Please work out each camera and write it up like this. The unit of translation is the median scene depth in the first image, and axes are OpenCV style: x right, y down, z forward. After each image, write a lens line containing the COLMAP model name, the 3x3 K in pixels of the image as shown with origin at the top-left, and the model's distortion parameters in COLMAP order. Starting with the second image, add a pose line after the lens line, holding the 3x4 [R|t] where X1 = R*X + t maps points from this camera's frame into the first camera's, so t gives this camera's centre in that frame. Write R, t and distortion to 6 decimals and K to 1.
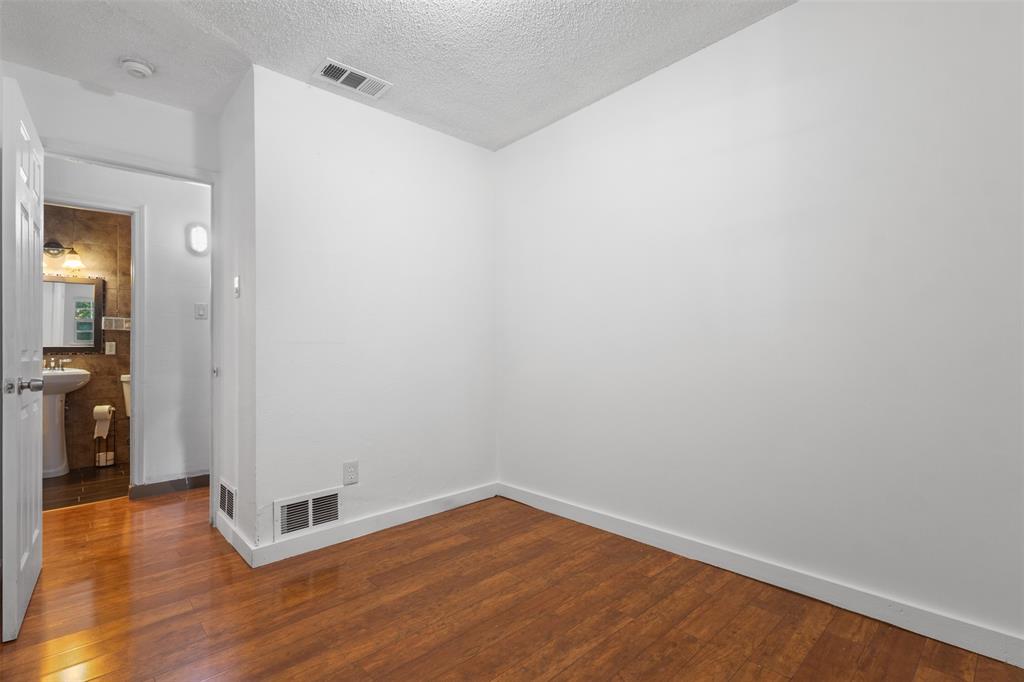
lens RADIAL K [[480.4, 0, 511.4], [0, 480.4, 337.6], [0, 0, 1]] dist [0.011148, 0.001108]
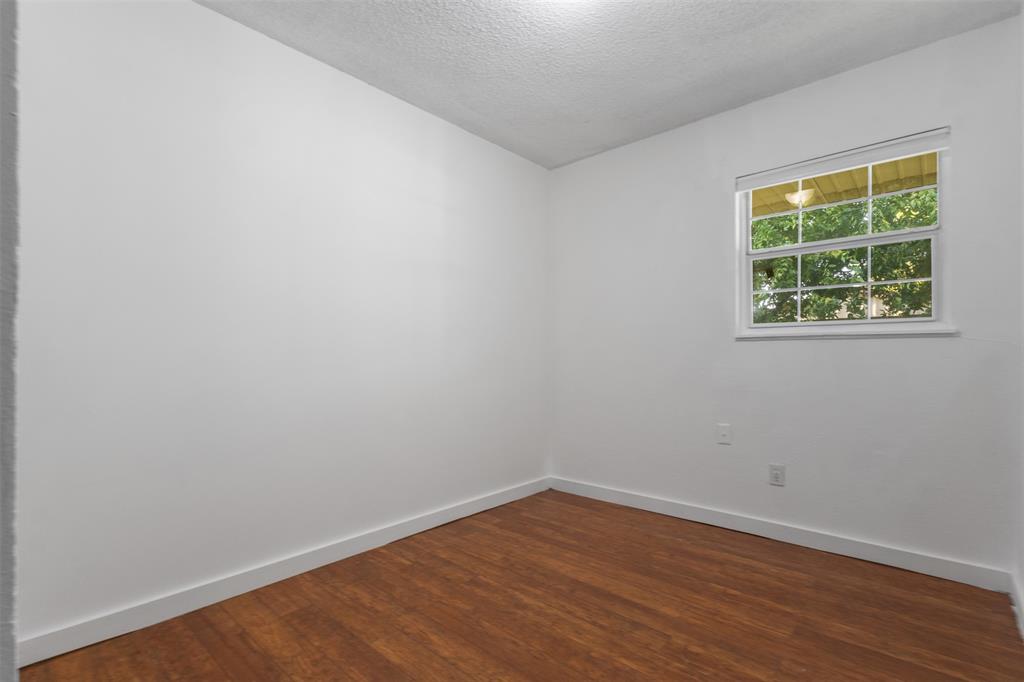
lens RADIAL K [[480.4, 0, 506.1], [0, 480.4, 350.1], [0, 0, 1]] dist [0.011148, 0.001108]
pose [[-0.091950, 0.025655, 0.995433, -1.069816], [-0.024765, 0.999300, -0.028043, 0.041947], [-0.995456, -0.027230, -0.091250, 1.143636]]
